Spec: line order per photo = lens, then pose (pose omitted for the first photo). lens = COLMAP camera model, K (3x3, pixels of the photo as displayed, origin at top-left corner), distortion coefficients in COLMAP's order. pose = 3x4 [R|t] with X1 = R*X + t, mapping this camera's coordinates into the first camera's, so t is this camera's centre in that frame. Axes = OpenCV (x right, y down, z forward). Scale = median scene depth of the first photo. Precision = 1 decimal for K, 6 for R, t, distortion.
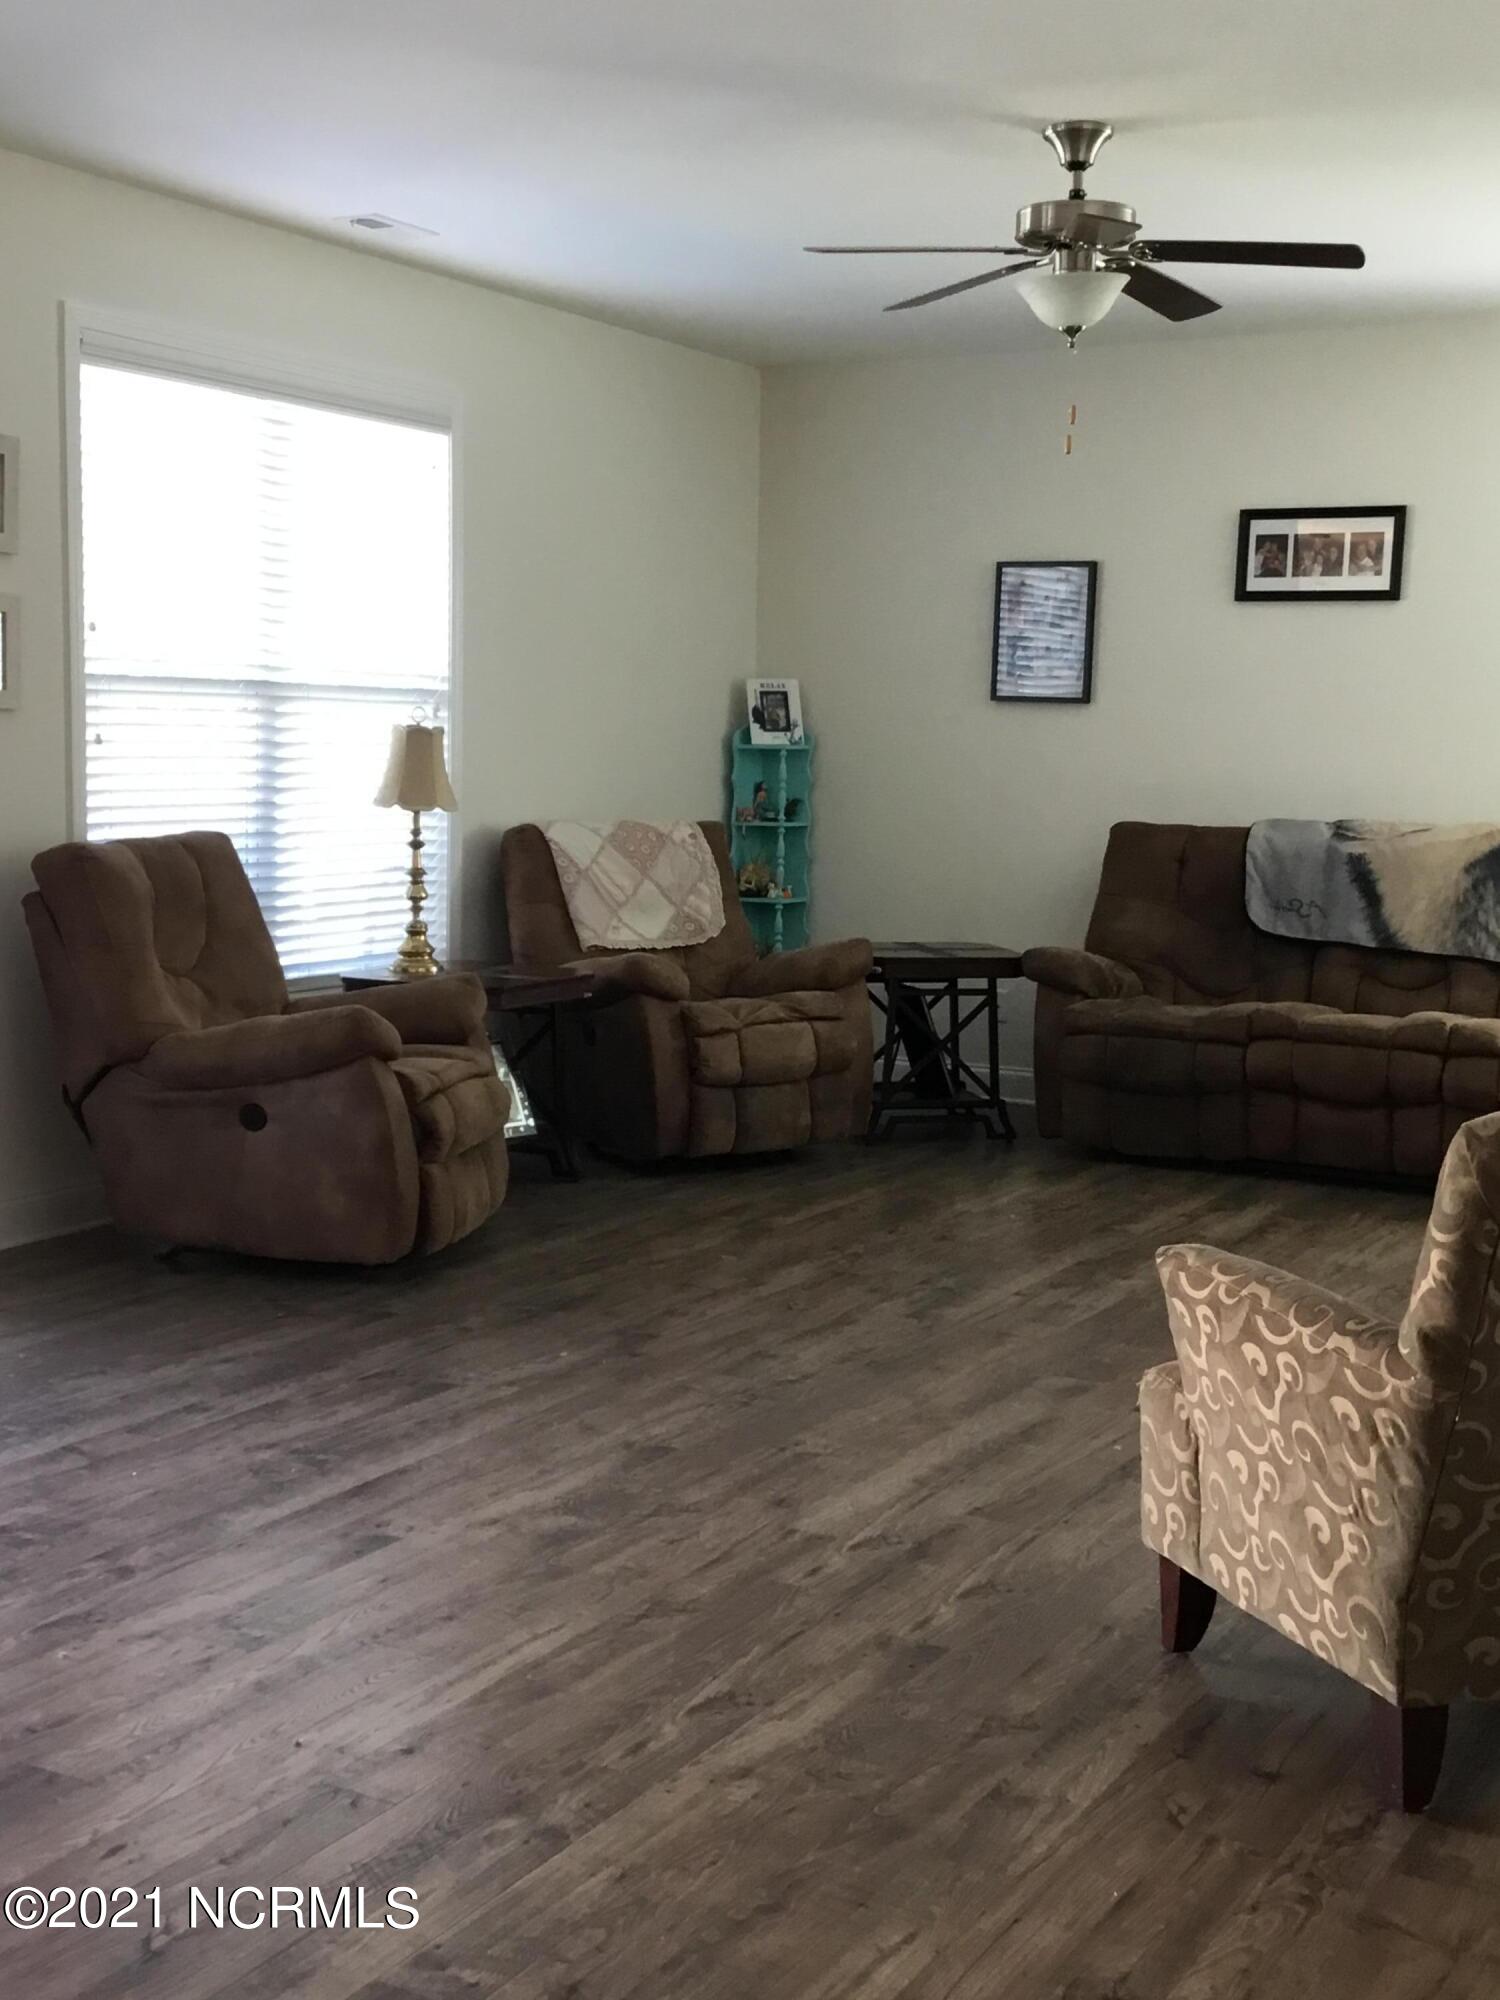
lens RADIAL K [[2511.0, 0, 754.3], [0, 2511.0, 994.3], [0, 0, 1]] dist [0.106607, 0.000000]
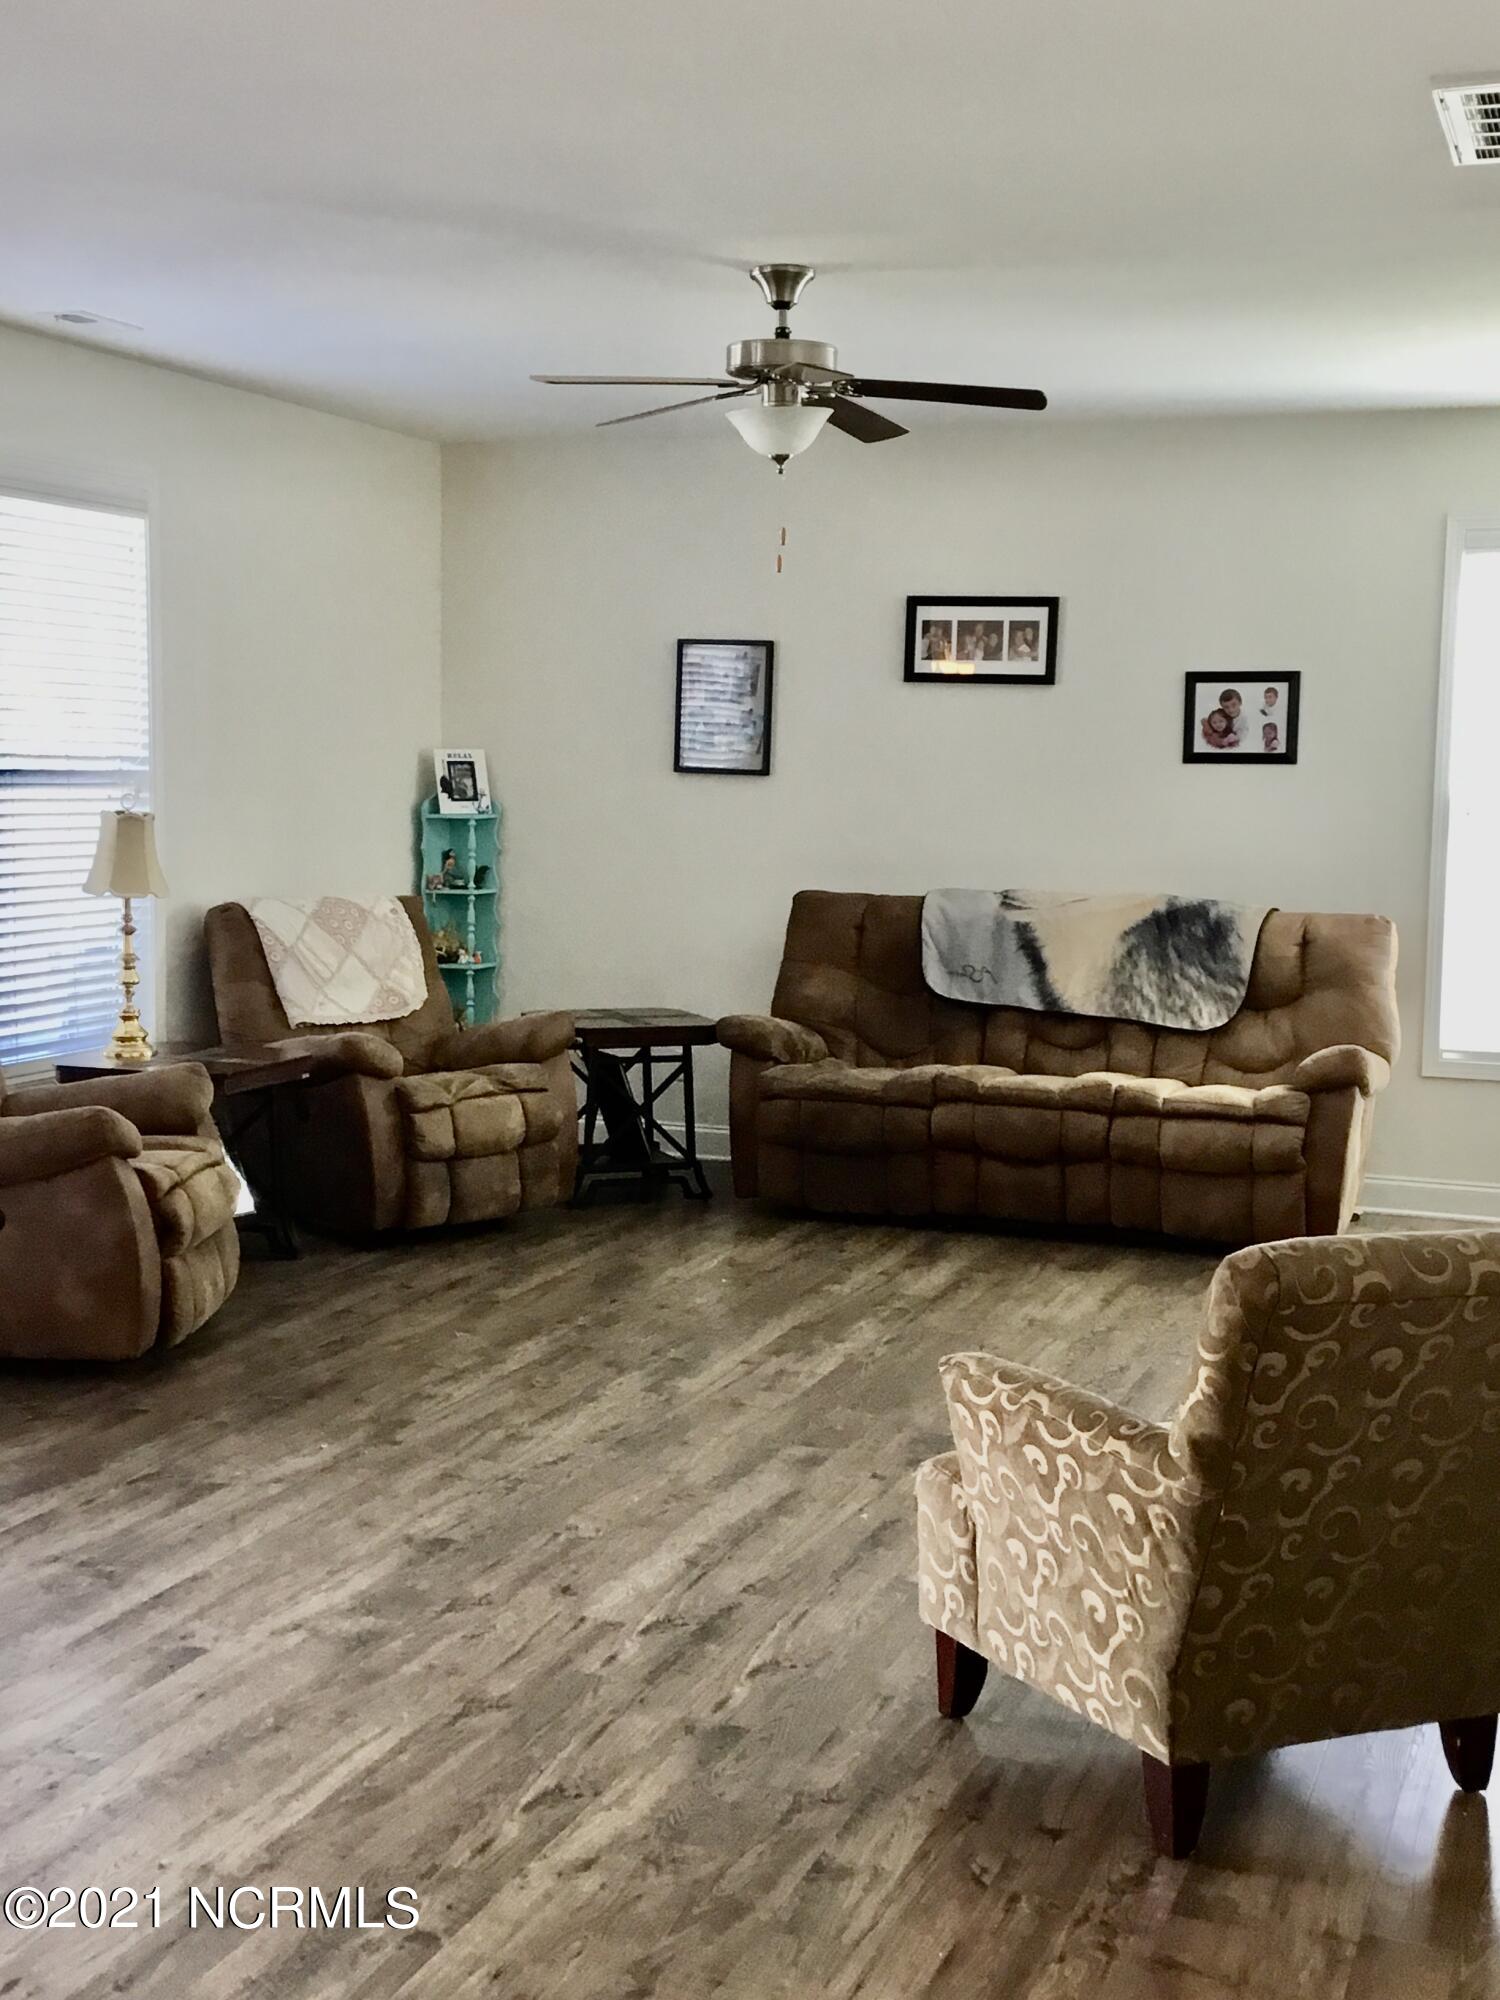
lens RADIAL K [[2511.0, 0, 751.4], [0, 2511.0, 1000.9], [0, 0, 1]] dist [0.106607, 0.000000]
pose [[0.988355, -0.015604, 0.151361, -0.053954], [0.015827, 0.999875, -0.000265, -0.035349], [-0.151338, 0.002657, 0.988479, -0.050943]]
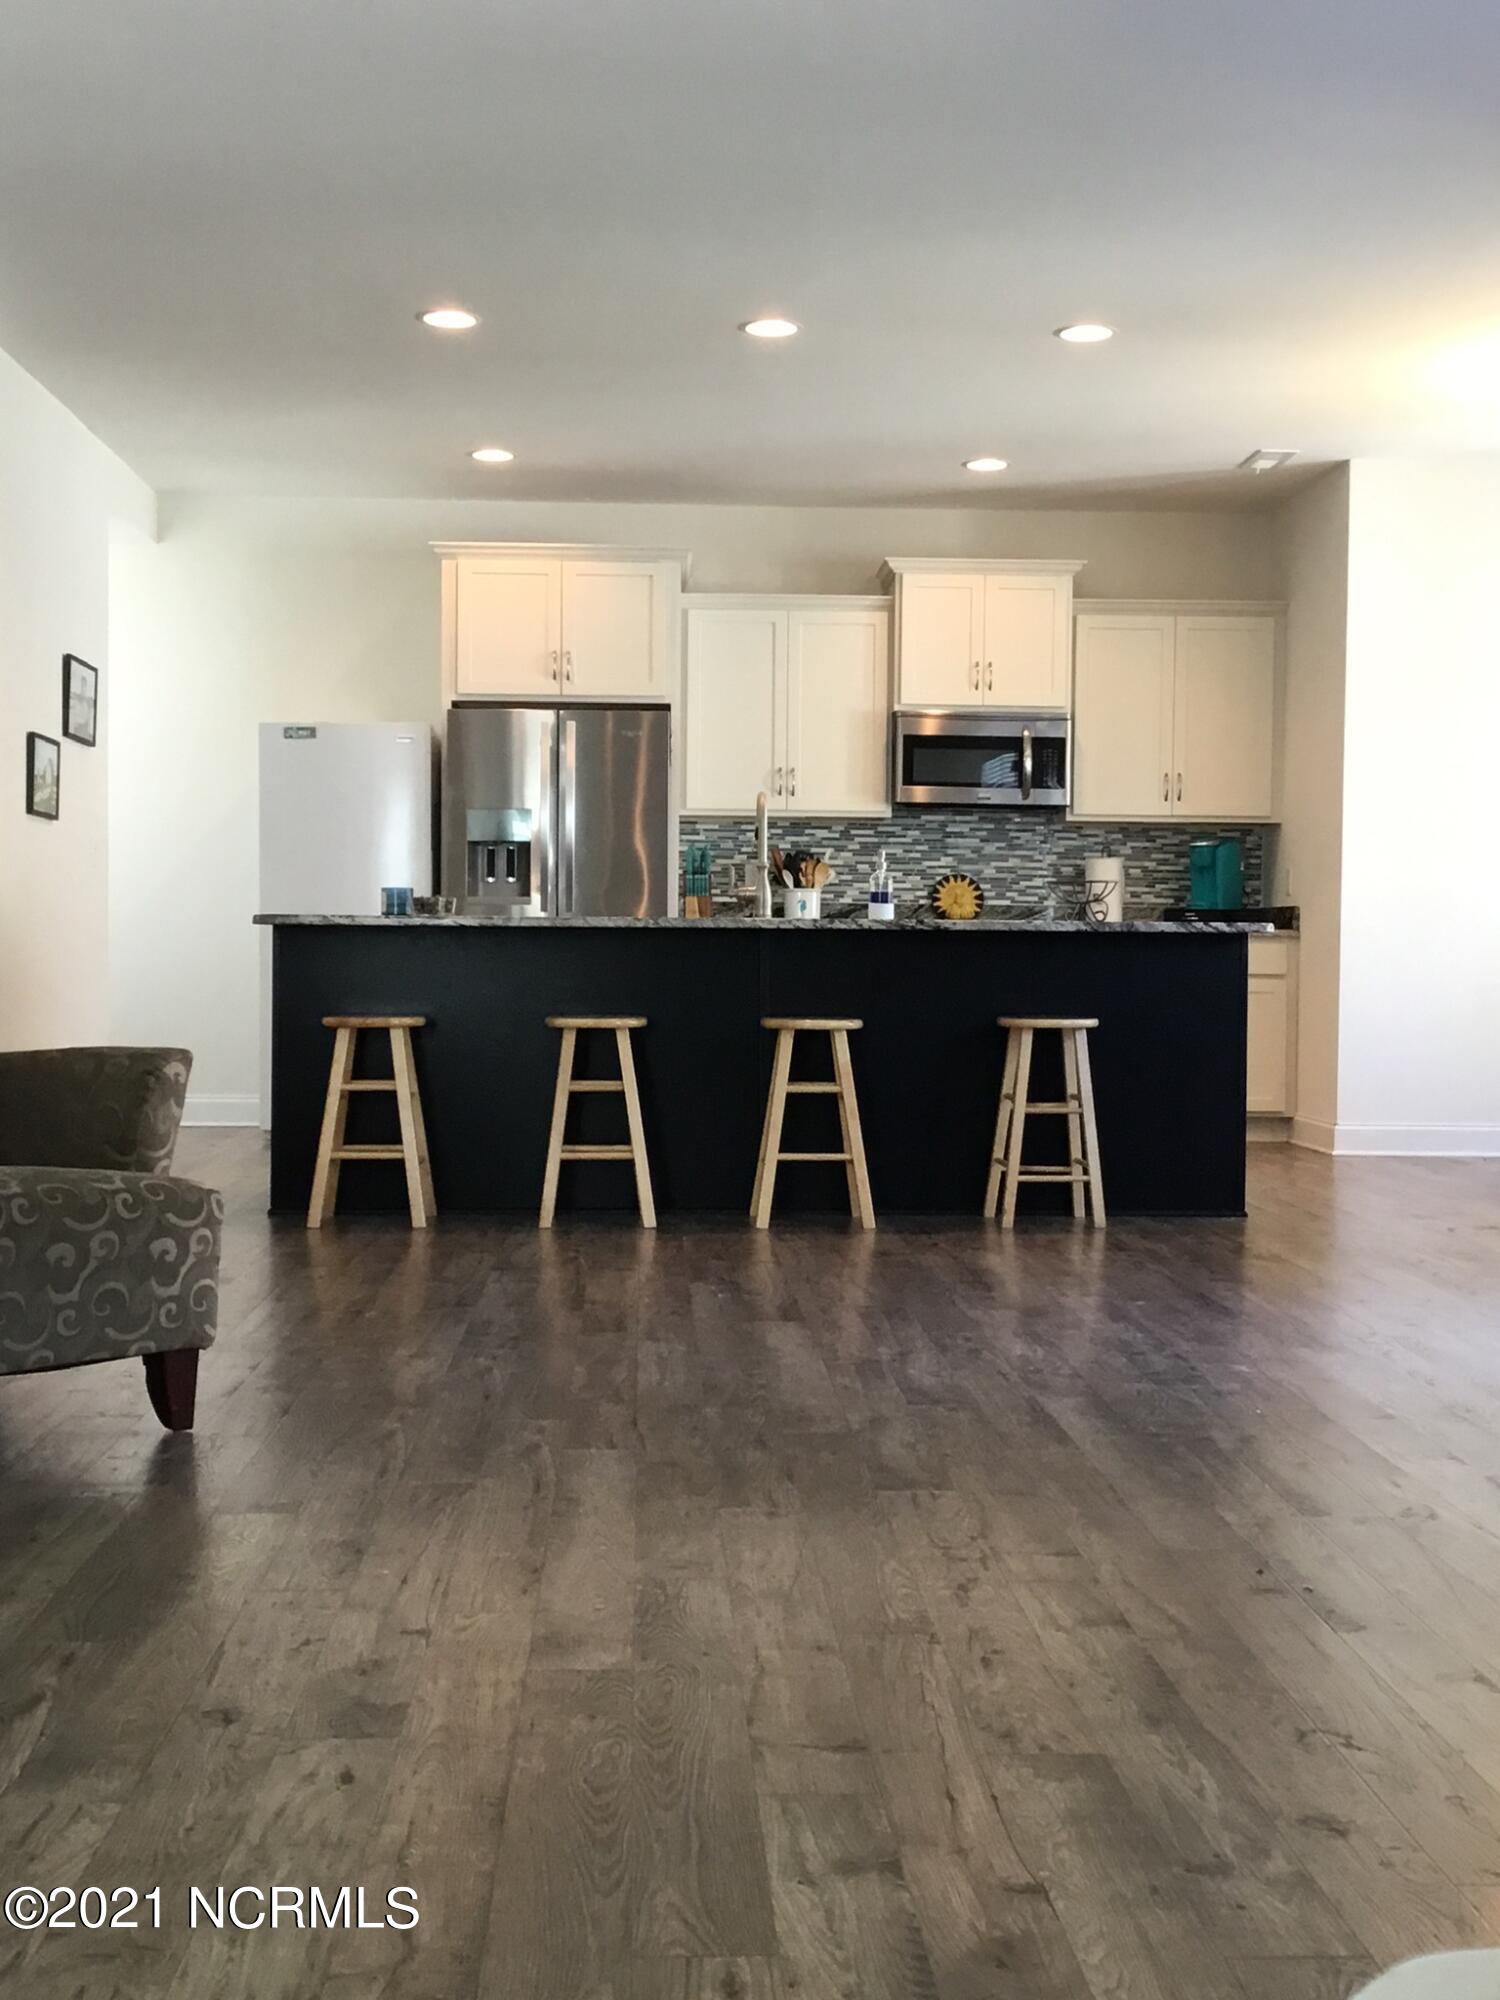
lens RADIAL K [[2511.0, 0, 750.4], [0, 2511.0, 999.7], [0, 0, 1]] dist [0.106607, 0.000000]
pose [[-0.859209, -0.018713, -0.511283, 0.354666], [-0.074671, 0.993217, 0.089132, -0.039907], [0.506147, 0.114761, -0.854778, 1.379749]]
